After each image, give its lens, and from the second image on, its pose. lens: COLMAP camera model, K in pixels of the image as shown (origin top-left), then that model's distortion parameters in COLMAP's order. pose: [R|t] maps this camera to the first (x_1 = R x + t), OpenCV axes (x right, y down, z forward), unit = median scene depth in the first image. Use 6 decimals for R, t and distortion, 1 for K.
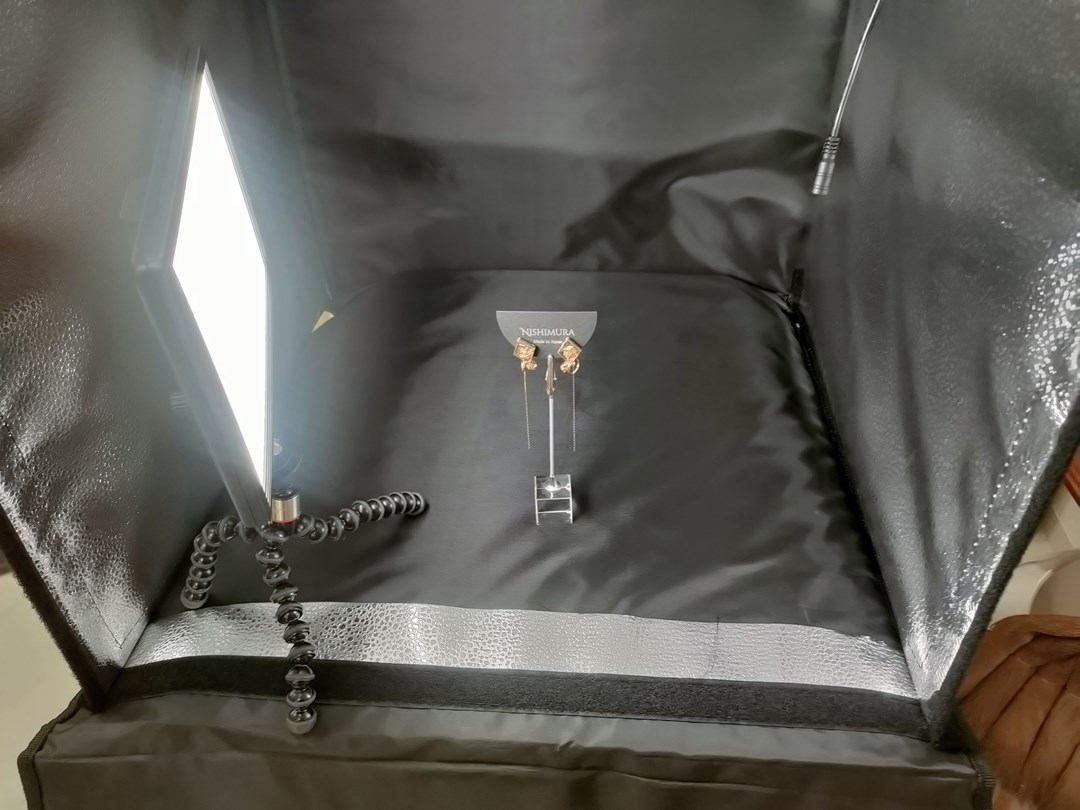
lens RADIAL K [[835.1, 0, 542.6], [0, 835.1, 401.9], [0, 0, 1]] dist [0.068428, -0.001499]
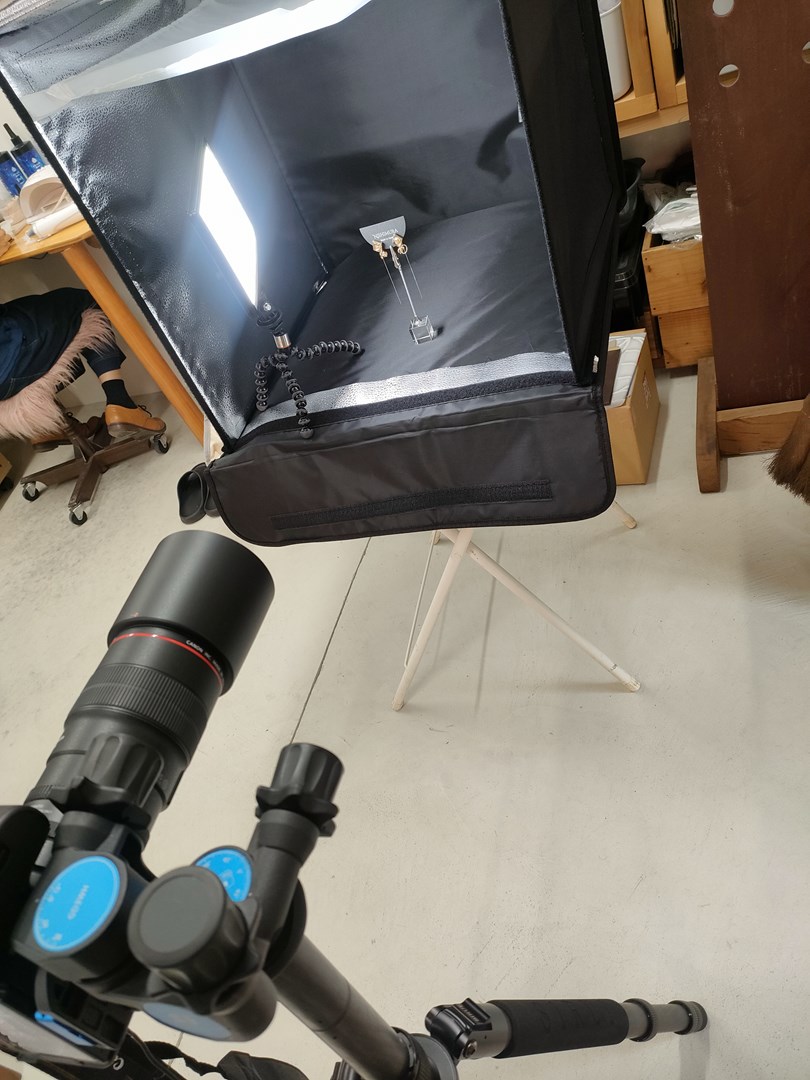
lens RADIAL K [[835.1, 0, 405.6], [0, 835.1, 543.4], [0, 0, 1]] dist [0.068428, -0.001499]
pose [[0.948765, -0.125520, -0.289984, 0.551377], [0.163340, 0.980414, 0.110041, 0.437059], [0.270492, -0.151769, 0.950684, -1.053149]]
